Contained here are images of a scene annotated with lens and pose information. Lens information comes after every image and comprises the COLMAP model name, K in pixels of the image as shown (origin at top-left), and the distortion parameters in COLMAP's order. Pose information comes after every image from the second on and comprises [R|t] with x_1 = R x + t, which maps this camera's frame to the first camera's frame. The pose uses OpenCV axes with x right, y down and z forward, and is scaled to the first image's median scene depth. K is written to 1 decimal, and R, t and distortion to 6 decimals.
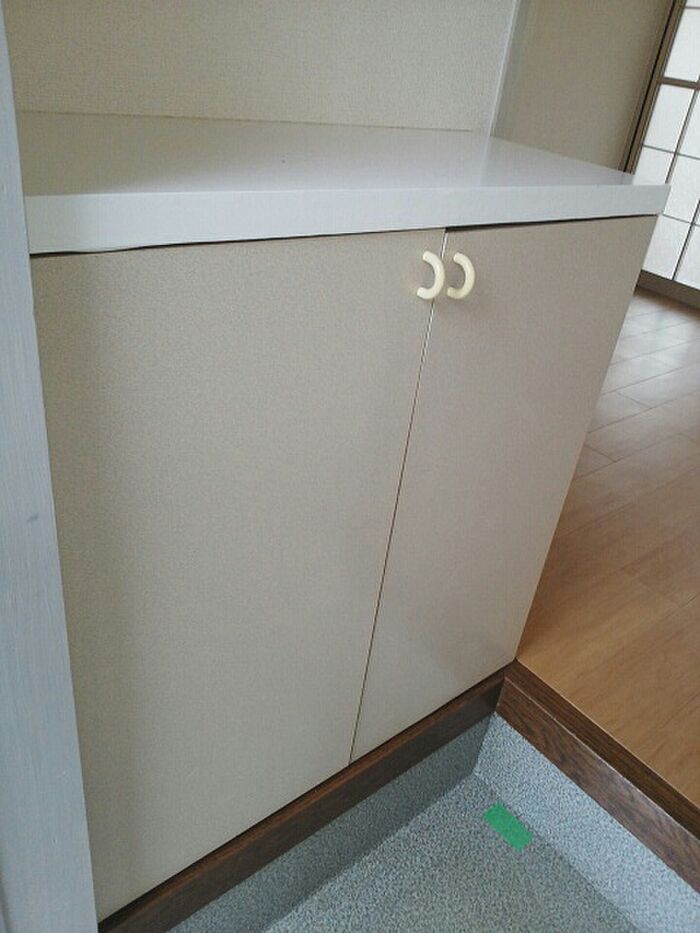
lens RADIAL K [[725.5, 0, 354.6], [0, 725.5, 470.1], [0, 0, 1]] dist [0.042069, -0.102894]
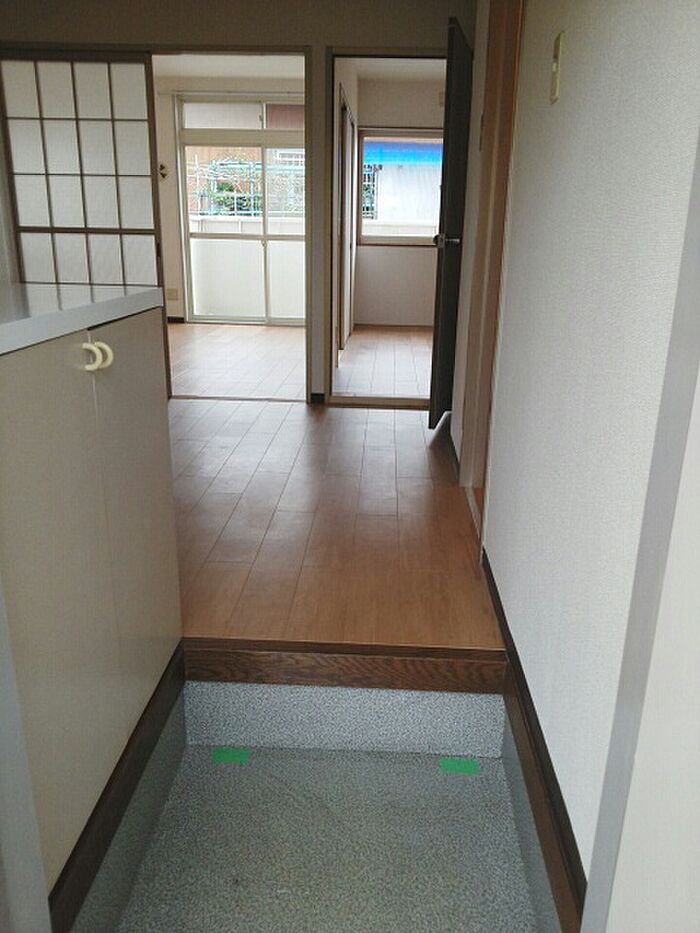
lens RADIAL K [[725.5, 0, 354.6], [0, 725.5, 470.1], [0, 0, 1]] dist [0.042069, -0.102894]
pose [[0.671648, -0.325754, 0.665412, -0.382793], [0.431695, 0.902001, 0.005837, 0.121285], [-0.602104, 0.283335, 0.746453, -0.294605]]
